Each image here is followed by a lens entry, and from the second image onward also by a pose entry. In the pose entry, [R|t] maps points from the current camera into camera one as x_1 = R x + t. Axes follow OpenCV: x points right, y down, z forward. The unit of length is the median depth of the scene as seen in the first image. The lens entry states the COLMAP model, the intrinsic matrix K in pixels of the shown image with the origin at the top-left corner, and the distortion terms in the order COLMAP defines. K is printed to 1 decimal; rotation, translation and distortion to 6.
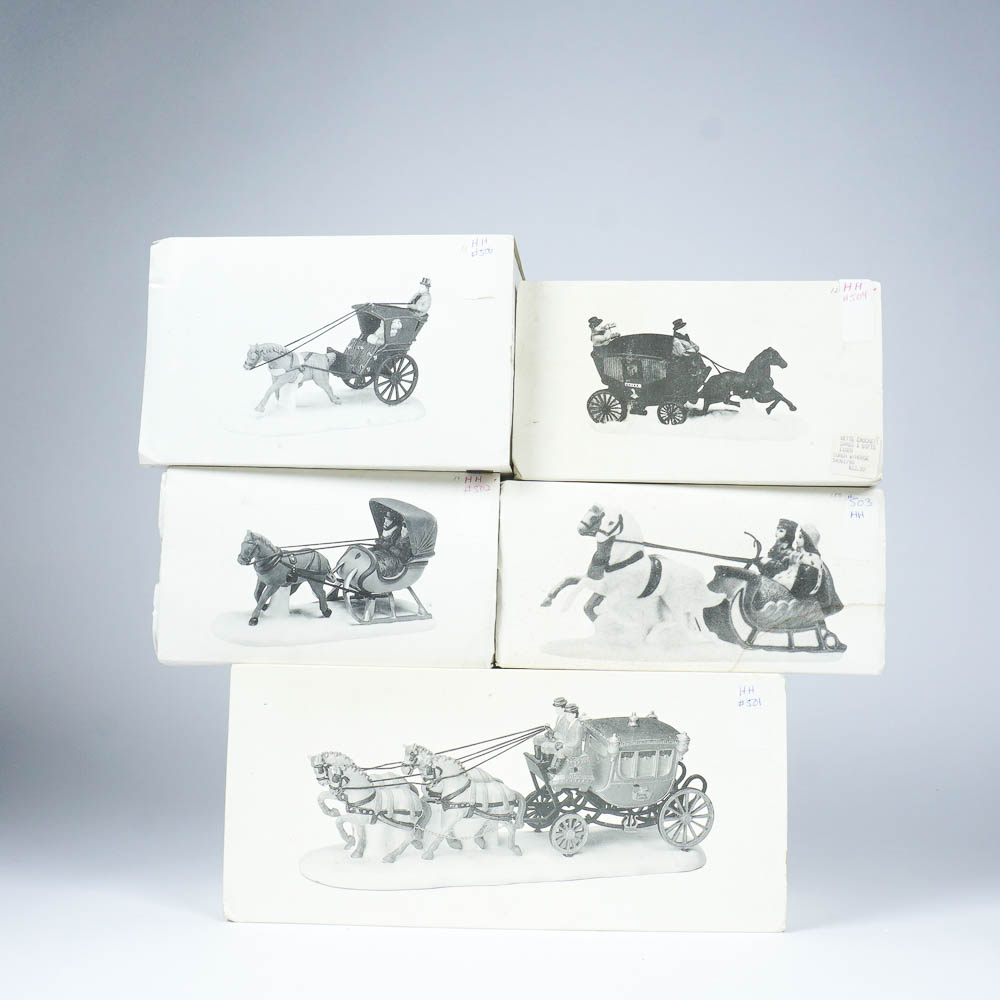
lens RADIAL K [[1345.6, 0, 523.2], [0, 1345.6, 486.6], [0, 0, 1]] dist [-0.071650, 0.000000]
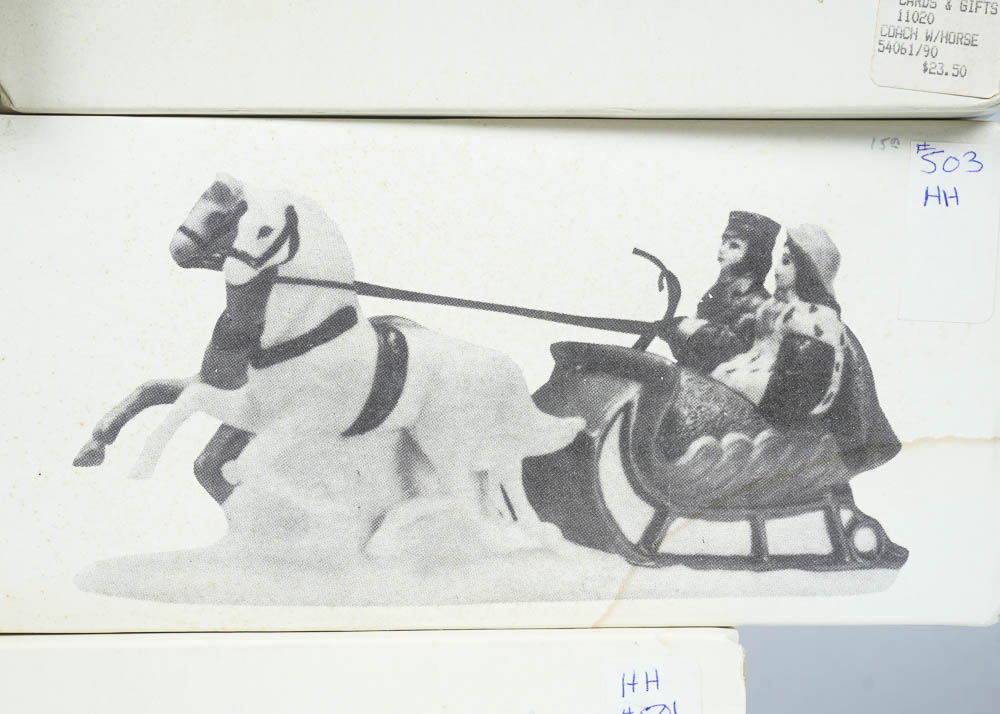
lens RADIAL K [[1807.6, 0, 493.1], [0, 1807.6, 363.1], [0, 0, 1]] dist [0.017331, 0.000000]
pose [[0.997133, -0.022998, 0.072087, 0.089953], [0.012486, 0.989640, 0.143024, -0.006209], [-0.074630, -0.141714, 0.987090, 0.510391]]
